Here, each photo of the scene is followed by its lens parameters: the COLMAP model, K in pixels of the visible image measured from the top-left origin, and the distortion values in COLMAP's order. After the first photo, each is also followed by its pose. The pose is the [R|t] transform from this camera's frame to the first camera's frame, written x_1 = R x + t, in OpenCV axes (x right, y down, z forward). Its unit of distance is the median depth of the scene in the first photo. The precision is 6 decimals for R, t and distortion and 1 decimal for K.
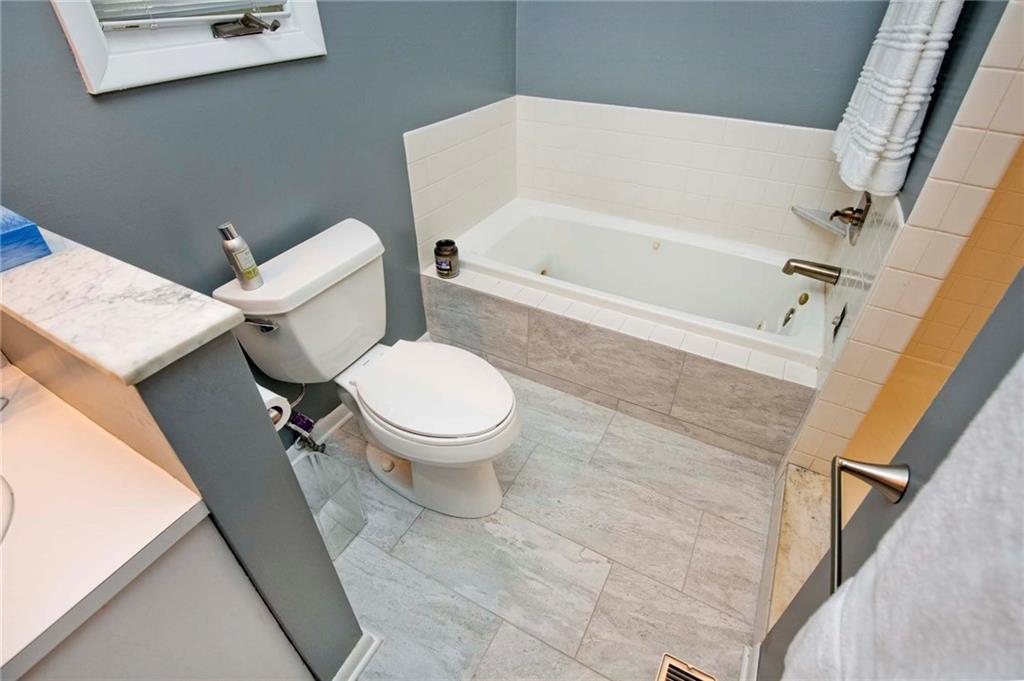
lens RADIAL K [[486.6, 0, 514.7], [0, 486.6, 335.8], [0, 0, 1]] dist [-0.006486, -0.017444]
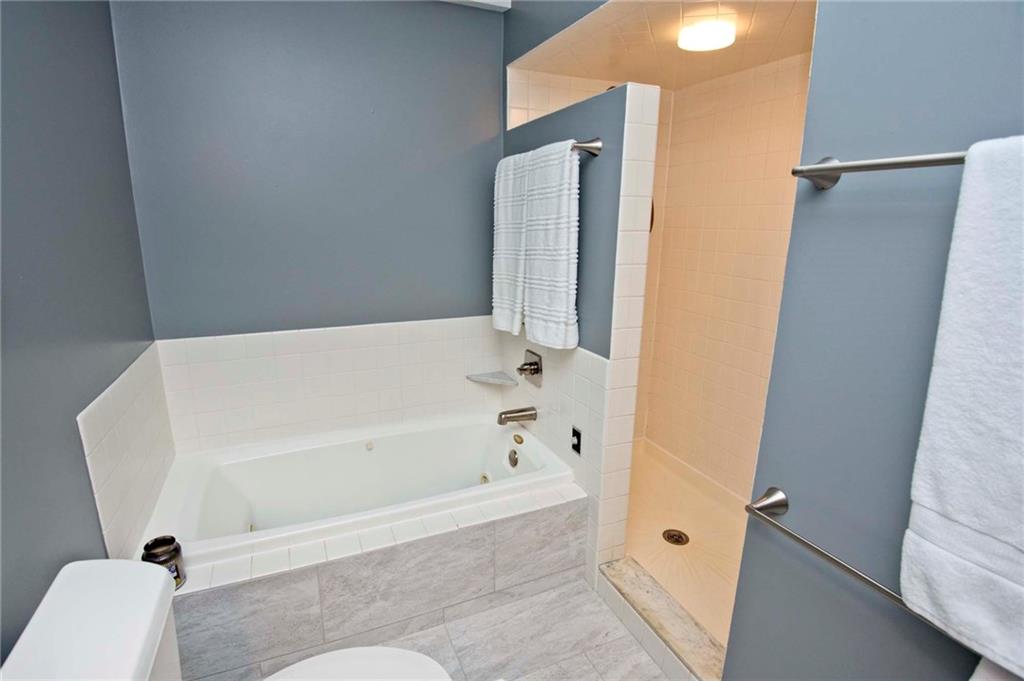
lens RADIAL K [[486.6, 0, 514.7], [0, 486.6, 335.8], [0, 0, 1]] dist [-0.006486, -0.017444]
pose [[0.621682, -0.183169, 0.761551, -0.321521], [0.460324, 0.872089, -0.166023, -0.110756], [-0.633730, 0.453774, 0.626479, 0.118136]]
